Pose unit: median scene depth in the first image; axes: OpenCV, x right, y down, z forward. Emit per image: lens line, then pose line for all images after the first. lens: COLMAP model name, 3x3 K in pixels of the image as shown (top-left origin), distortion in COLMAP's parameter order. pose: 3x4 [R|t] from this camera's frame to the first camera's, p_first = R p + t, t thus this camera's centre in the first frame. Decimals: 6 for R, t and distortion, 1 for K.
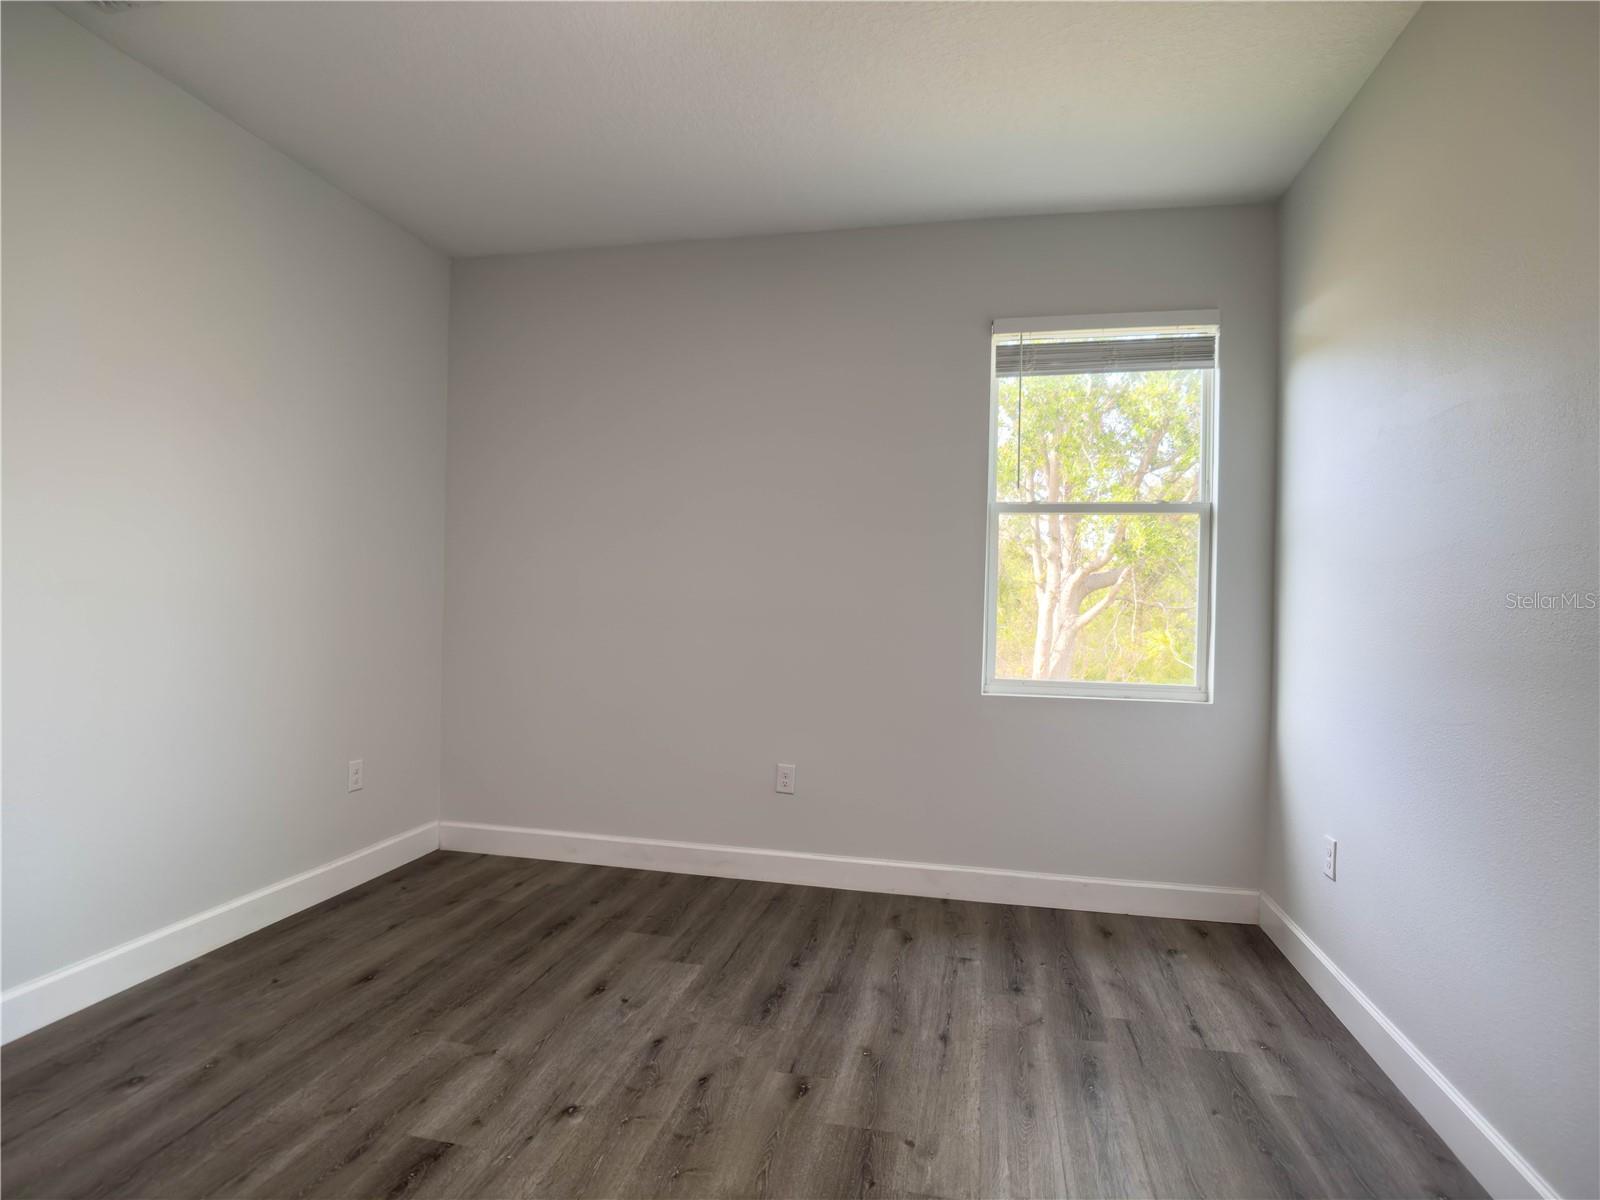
lens RADIAL K [[888.1, 0, 800.0], [0, 888.1, 600.0], [0, 0, 1]] dist [-0.060469, 0.031809]
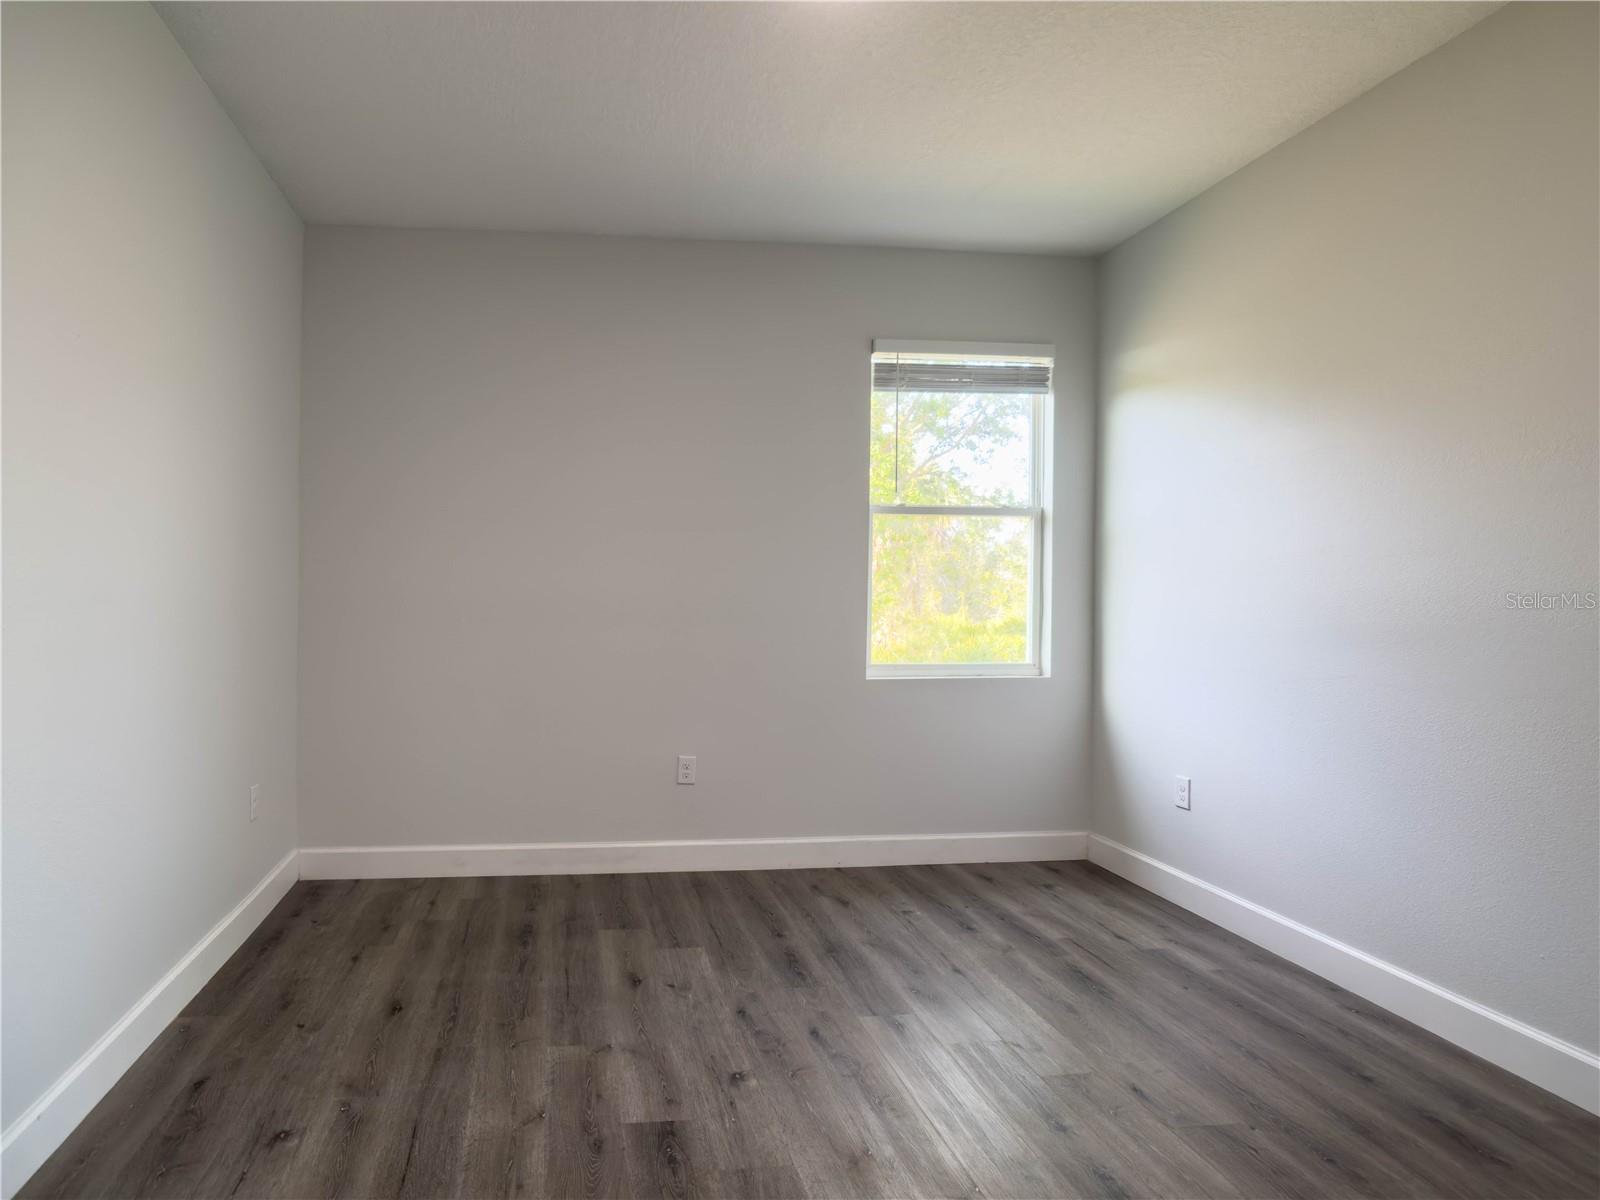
lens RADIAL K [[890.5, 0, 800.0], [0, 890.5, 600.0], [0, 0, 1]] dist [-0.034741, 0.001787]
pose [[0.943367, -0.019242, 0.331193, -0.336114], [0.016970, 0.999808, 0.009753, -0.005134], [-0.331317, -0.003580, 0.943513, -0.028127]]
